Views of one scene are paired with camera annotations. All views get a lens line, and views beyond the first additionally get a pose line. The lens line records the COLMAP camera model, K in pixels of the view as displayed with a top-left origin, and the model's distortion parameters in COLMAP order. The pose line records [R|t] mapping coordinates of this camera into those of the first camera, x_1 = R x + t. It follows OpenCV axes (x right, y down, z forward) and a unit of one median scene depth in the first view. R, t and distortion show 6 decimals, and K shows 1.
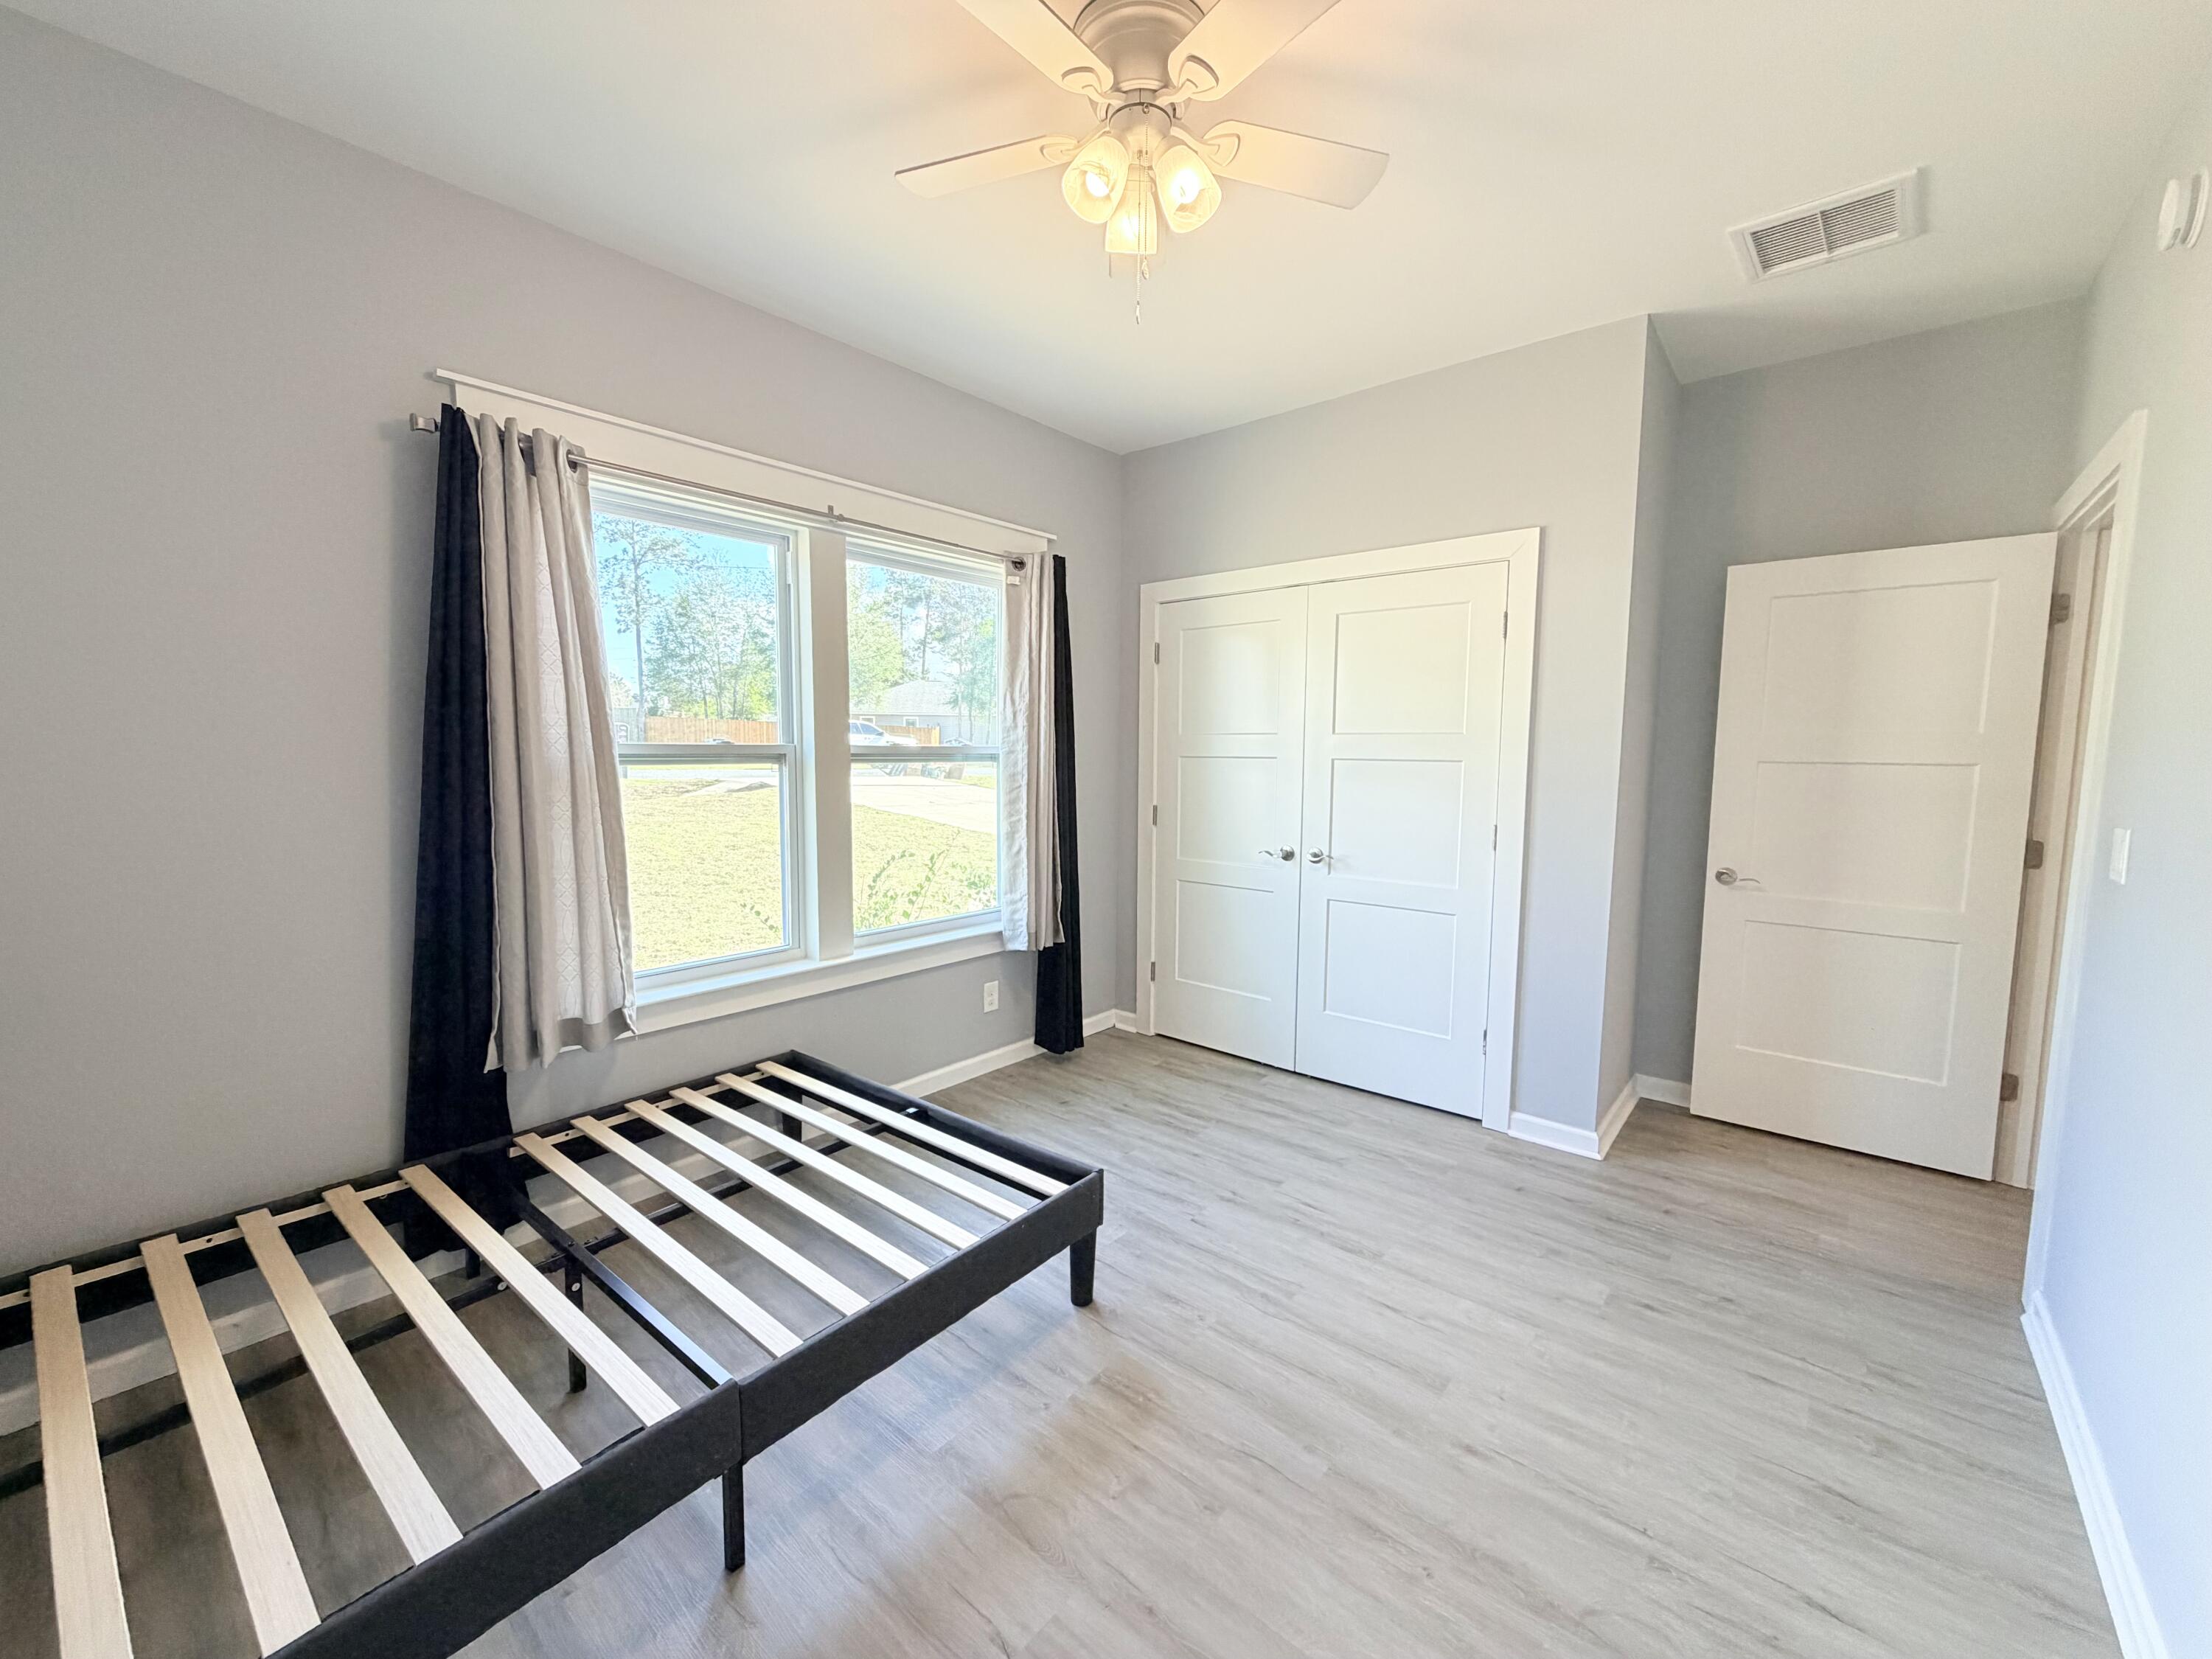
lens RADIAL K [[880.0, 0, 1106.0], [0, 880.0, 829.5], [0, 0, 1]] dist [-0.000270, 0.000246]
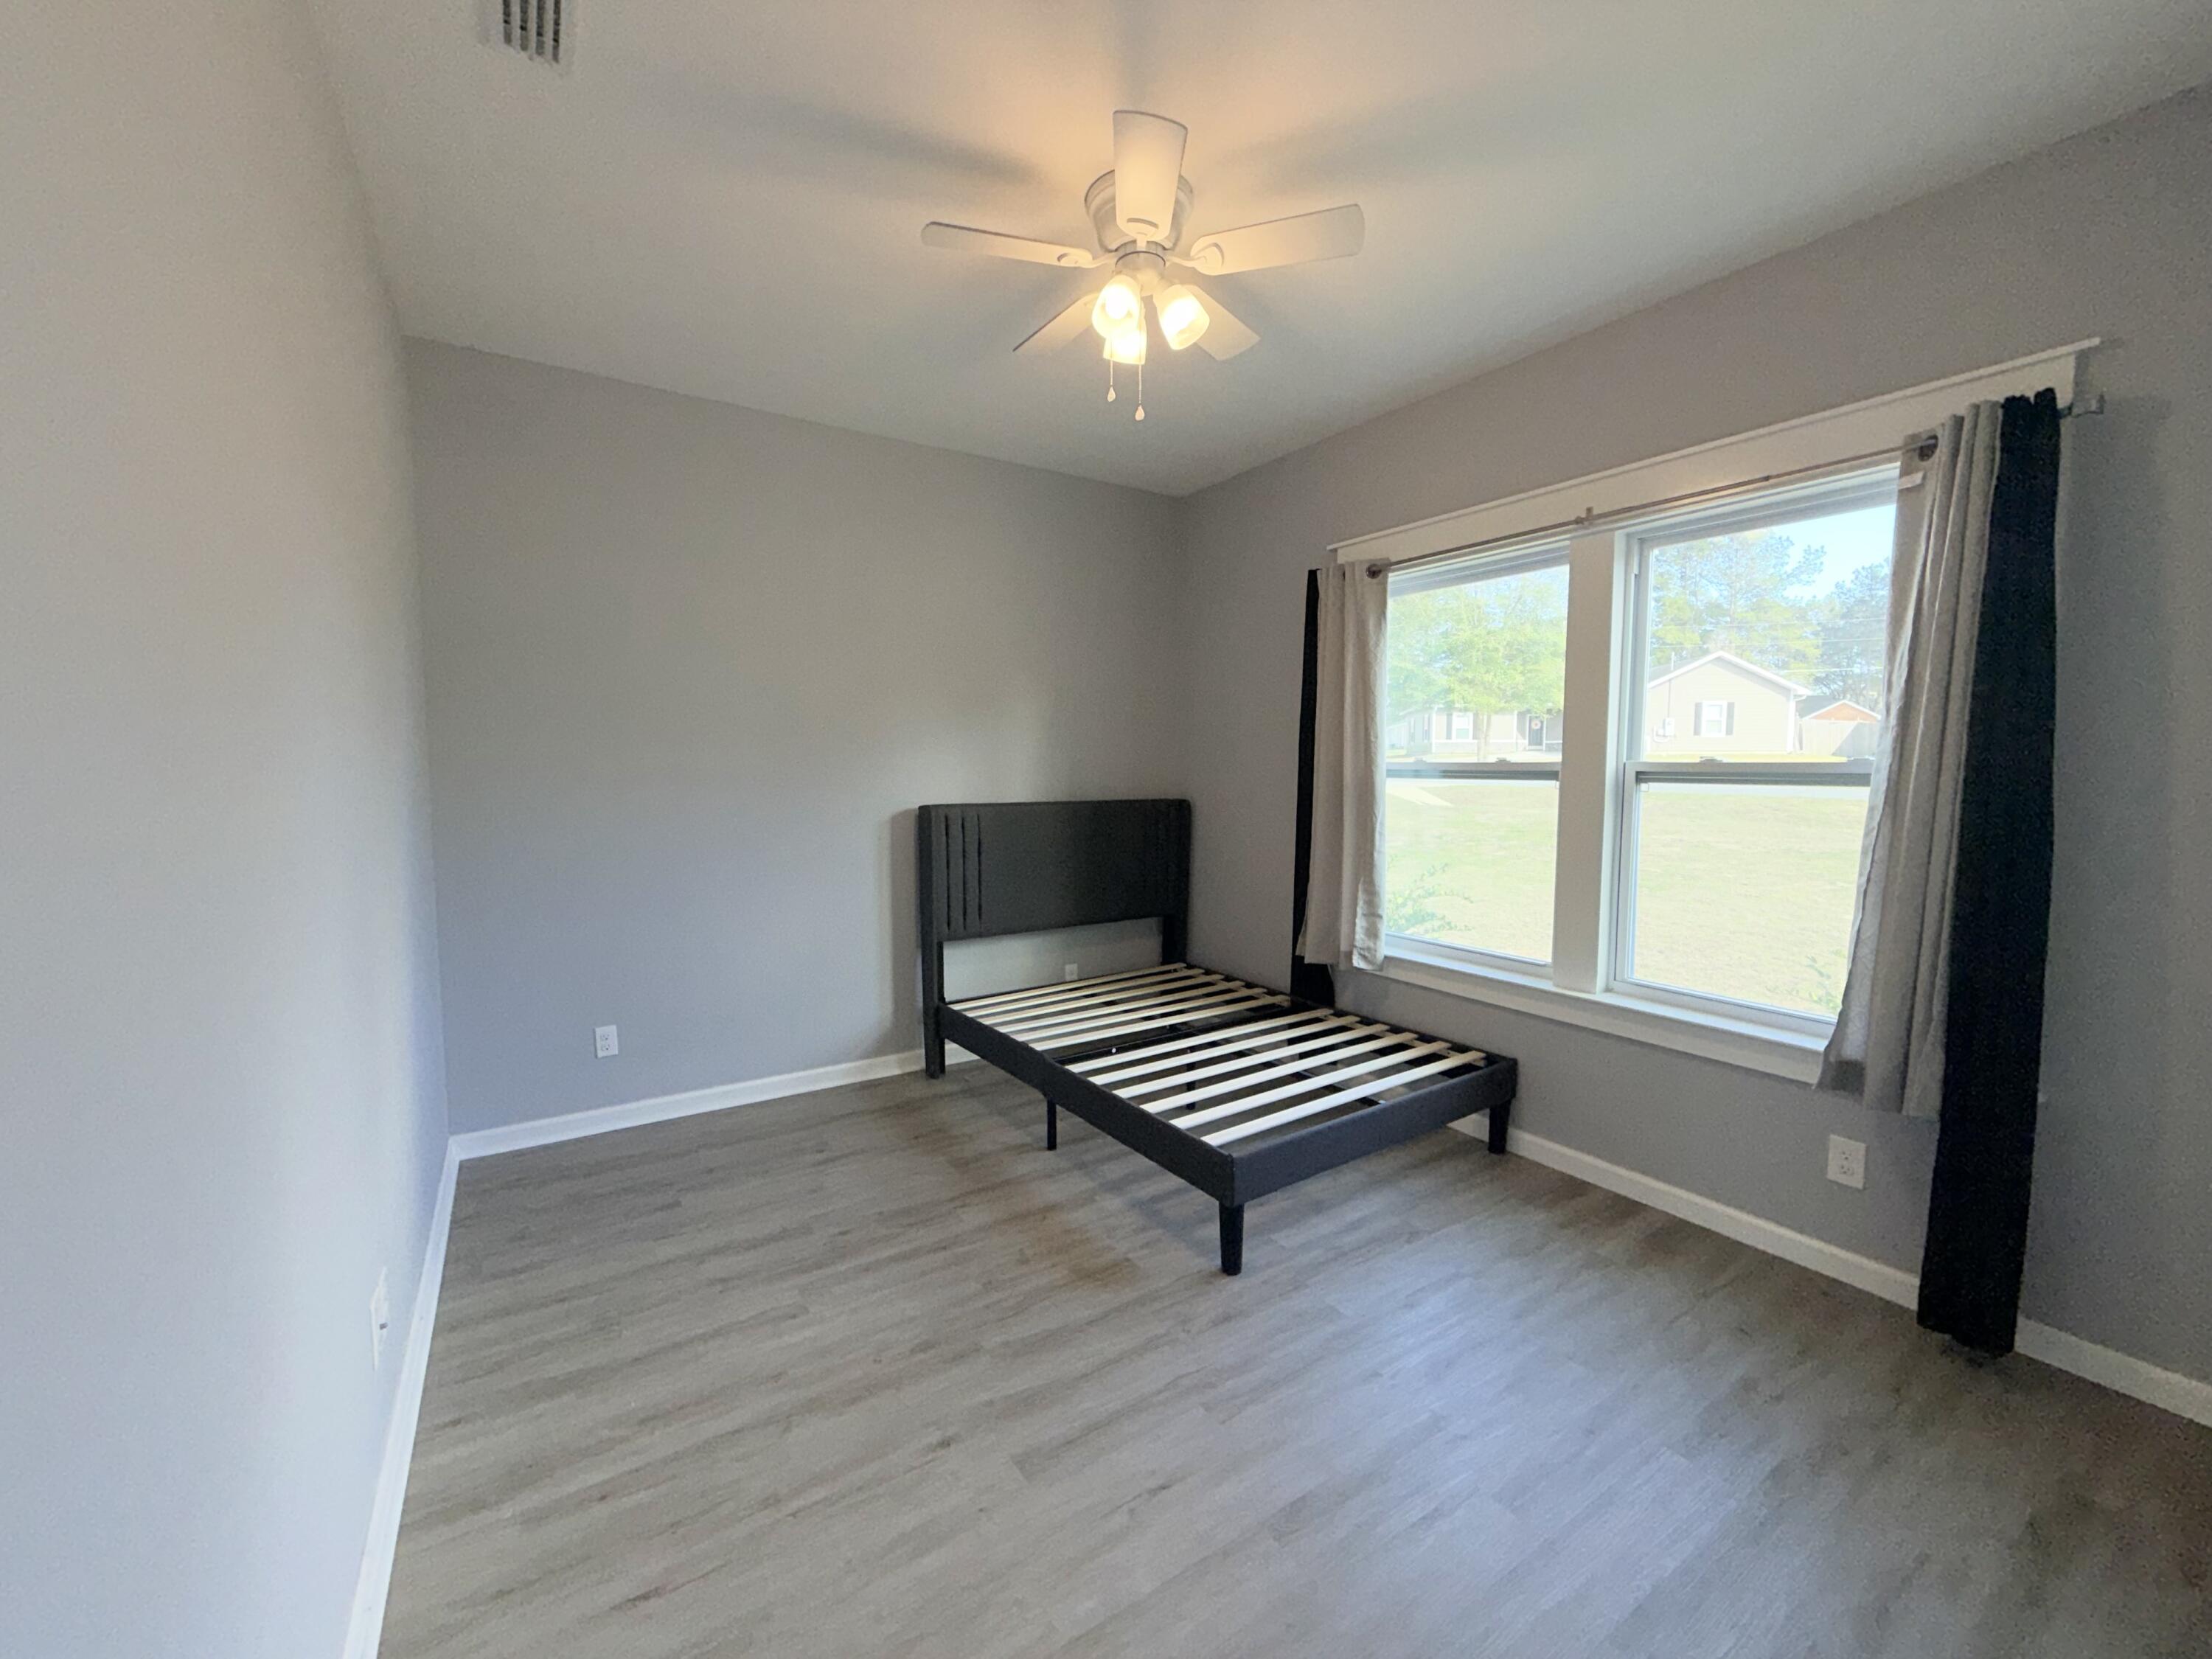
lens RADIAL K [[878.0, 0, 1103.2], [0, 878.0, 830.3], [0, 0, 1]] dist [-0.000576, 0.000094]
pose [[-0.281127, 0.062299, -0.957646, 0.866438], [-0.094111, 0.991291, 0.092115, -0.072937], [0.955045, 0.116021, -0.272815, 0.919766]]
